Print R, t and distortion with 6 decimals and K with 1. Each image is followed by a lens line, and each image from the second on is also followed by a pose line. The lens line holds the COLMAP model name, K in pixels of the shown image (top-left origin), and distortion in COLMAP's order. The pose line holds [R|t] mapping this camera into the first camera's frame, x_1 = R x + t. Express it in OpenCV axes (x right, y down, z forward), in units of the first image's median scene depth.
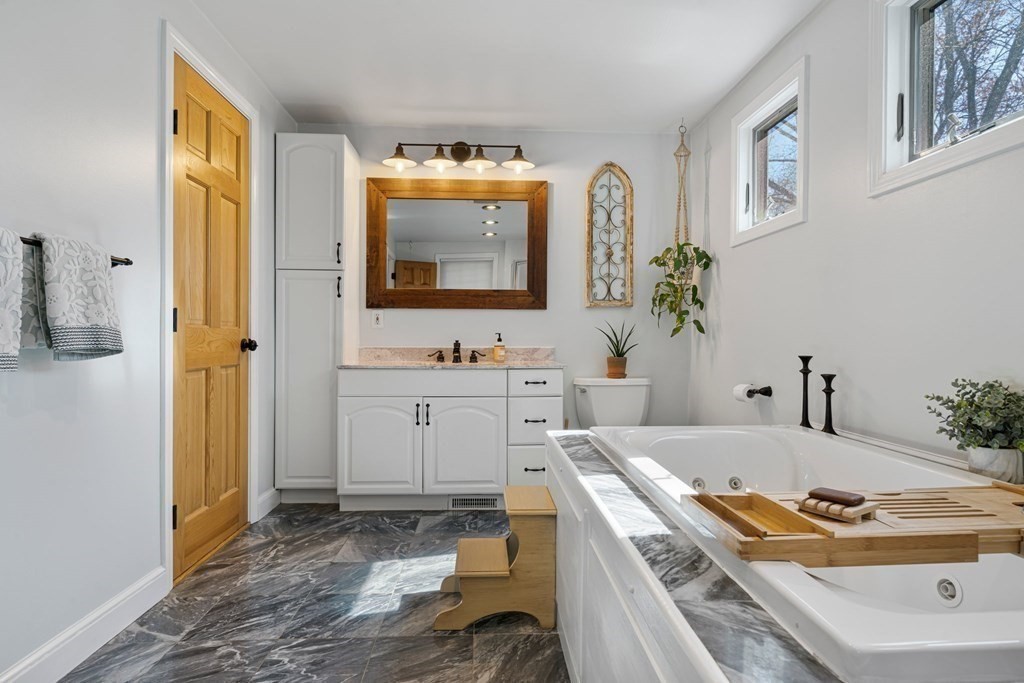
lens RADIAL K [[569.3, 0, 511.8], [0, 569.3, 345.1], [0, 0, 1]] dist [0.001759, 0.001401]
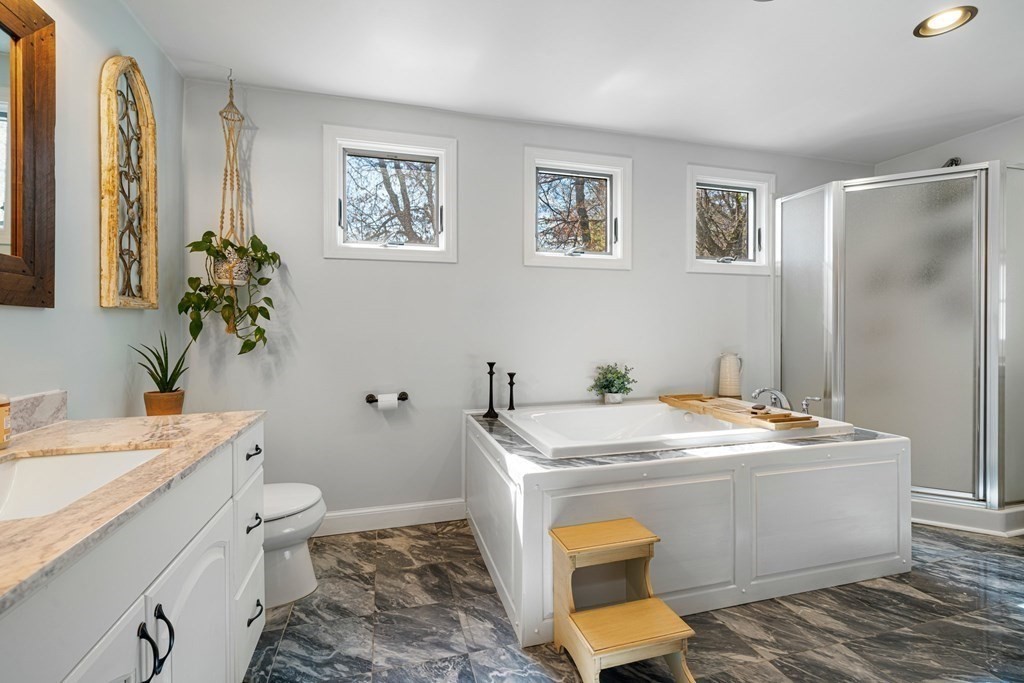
lens RADIAL K [[444.8, 0, 512.6], [0, 444.8, 342.4], [0, 0, 1]] dist [-0.000869, -0.000012]
pose [[-0.221438, -0.032960, 0.974617, -0.395255], [0.012444, 0.999252, 0.036620, -0.048063], [-0.975095, 0.020237, -0.220862, 0.802316]]
